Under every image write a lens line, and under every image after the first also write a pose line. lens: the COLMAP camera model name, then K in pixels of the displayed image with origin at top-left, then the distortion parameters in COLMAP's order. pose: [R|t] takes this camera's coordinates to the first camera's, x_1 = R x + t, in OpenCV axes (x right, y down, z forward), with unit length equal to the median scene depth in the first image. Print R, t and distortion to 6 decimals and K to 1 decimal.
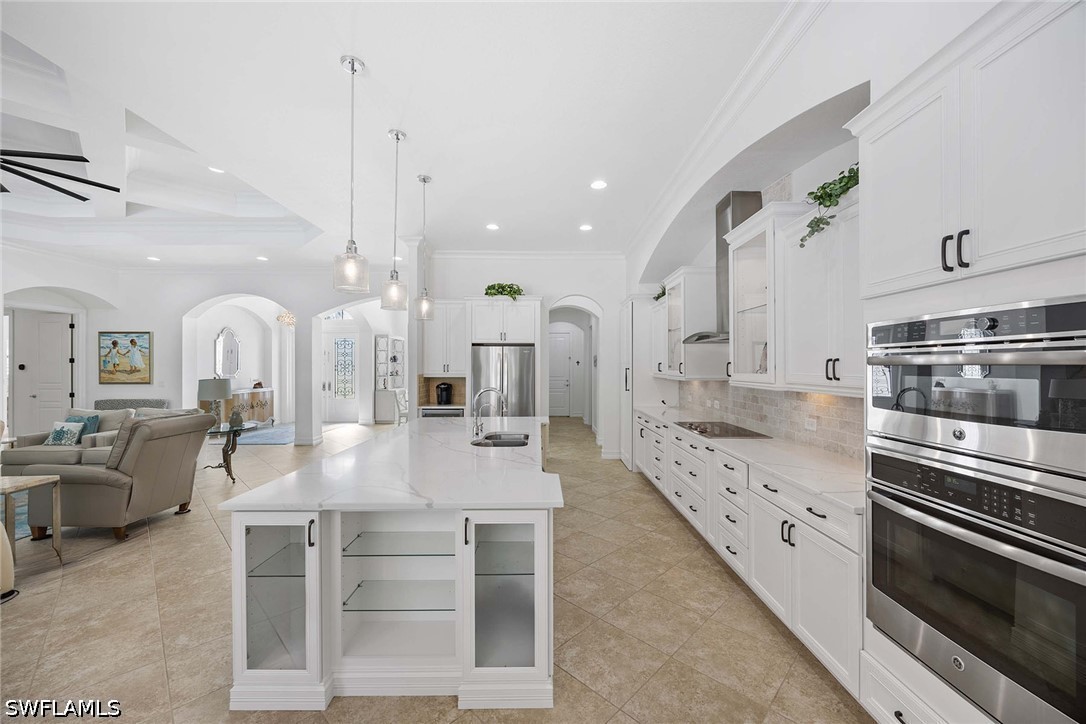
lens RADIAL K [[414.0, 0, 546.3], [0, 414.0, 366.8], [0, 0, 1]] dist [-0.005385, 0.000964]
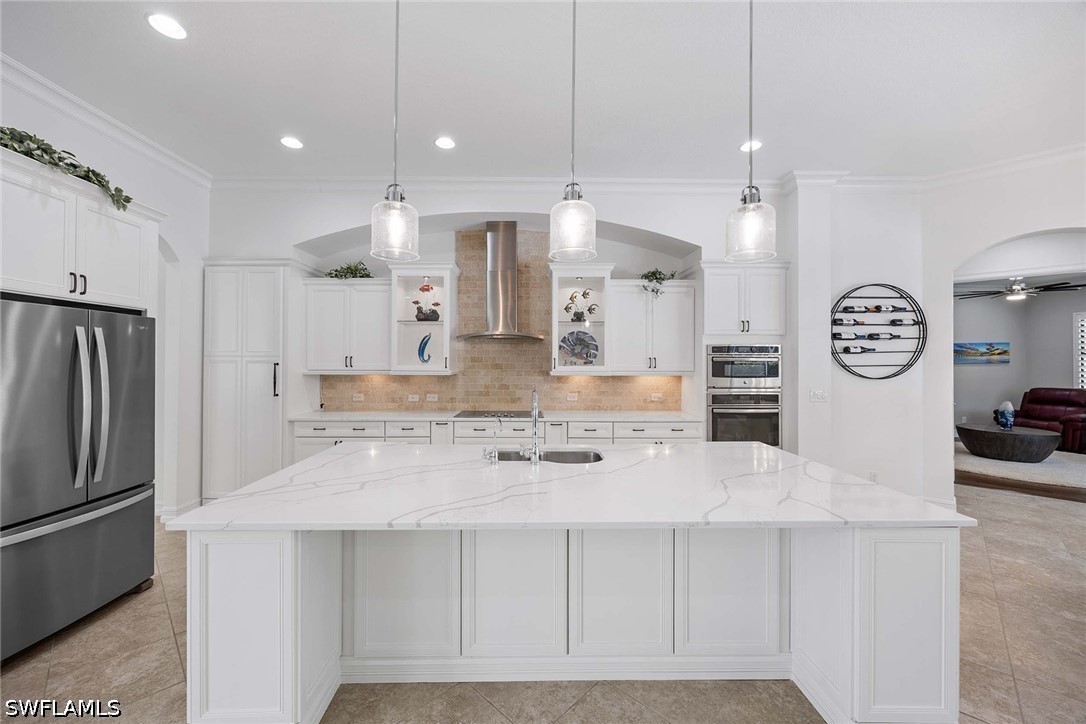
lens RADIAL K [[414.0, 0, 529.3], [0, 414.0, 360.4], [0, 0, 1]] dist [-0.005385, 0.000964]
pose [[0.002056, 0.000872, 0.999998, -0.482731], [-0.001632, 0.999998, -0.000869, -0.001435], [-0.999997, -0.001630, 0.002057, 0.572027]]
